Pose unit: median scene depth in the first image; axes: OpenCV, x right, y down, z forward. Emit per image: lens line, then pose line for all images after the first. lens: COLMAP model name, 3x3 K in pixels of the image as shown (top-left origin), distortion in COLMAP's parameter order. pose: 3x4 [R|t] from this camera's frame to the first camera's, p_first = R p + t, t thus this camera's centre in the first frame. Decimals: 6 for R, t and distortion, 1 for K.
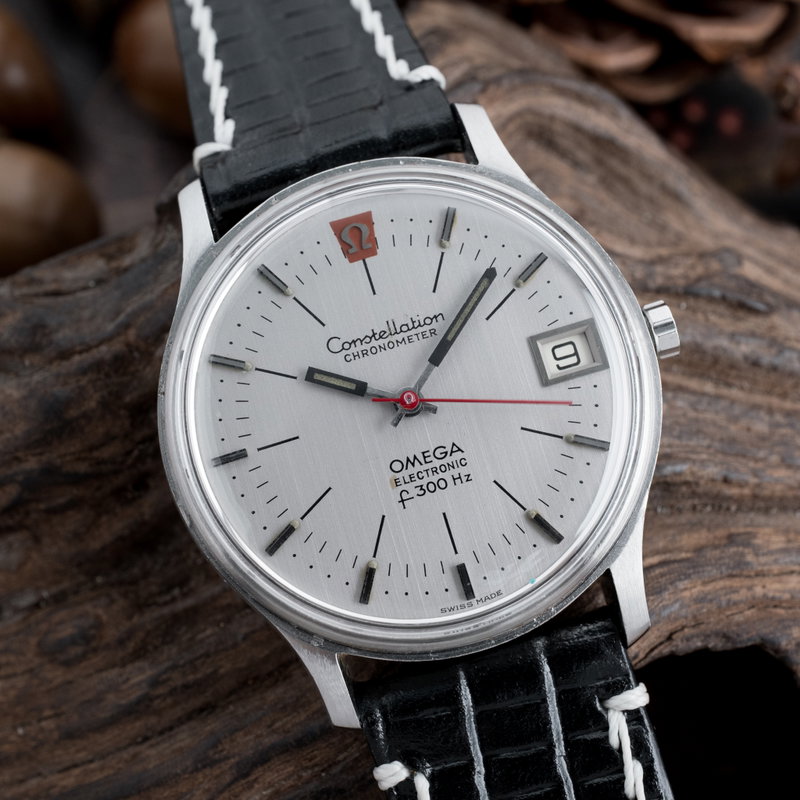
lens RADIAL K [[1526.7, 0, 456.9], [0, 1526.7, 399.5], [0, 0, 1]] dist [0.036005, -0.011433]
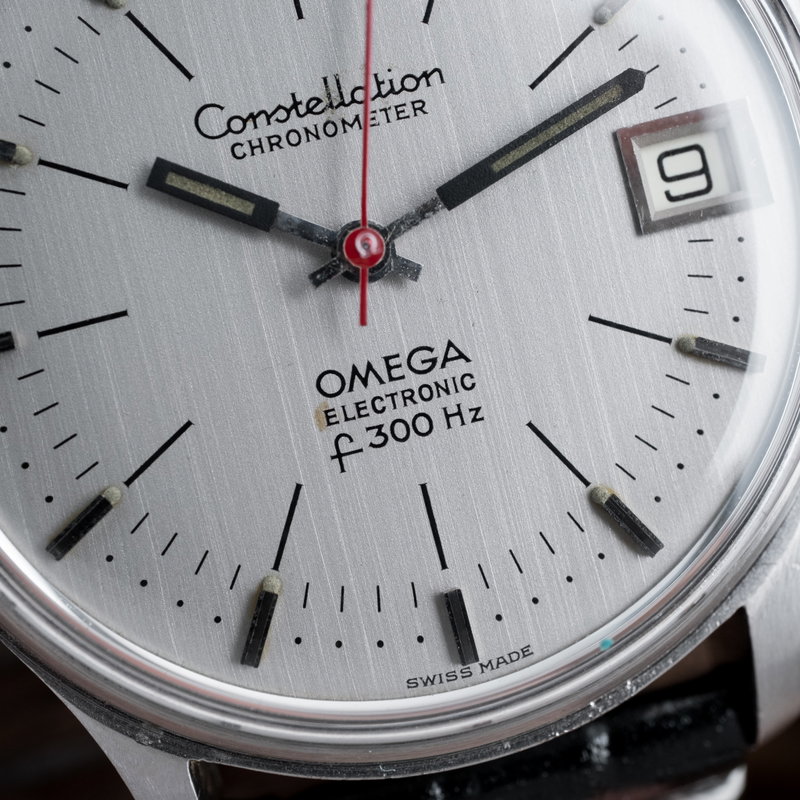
lens RADIAL K [[1526.7, 0, 456.9], [0, 1526.7, 399.5], [0, 0, 1]] dist [0.036005, -0.011433]
pose [[0.996666, 0.051690, 0.063128, -0.029826], [-0.059485, 0.989911, 0.128602, -0.015861], [-0.055844, -0.131929, 0.989685, 0.518039]]
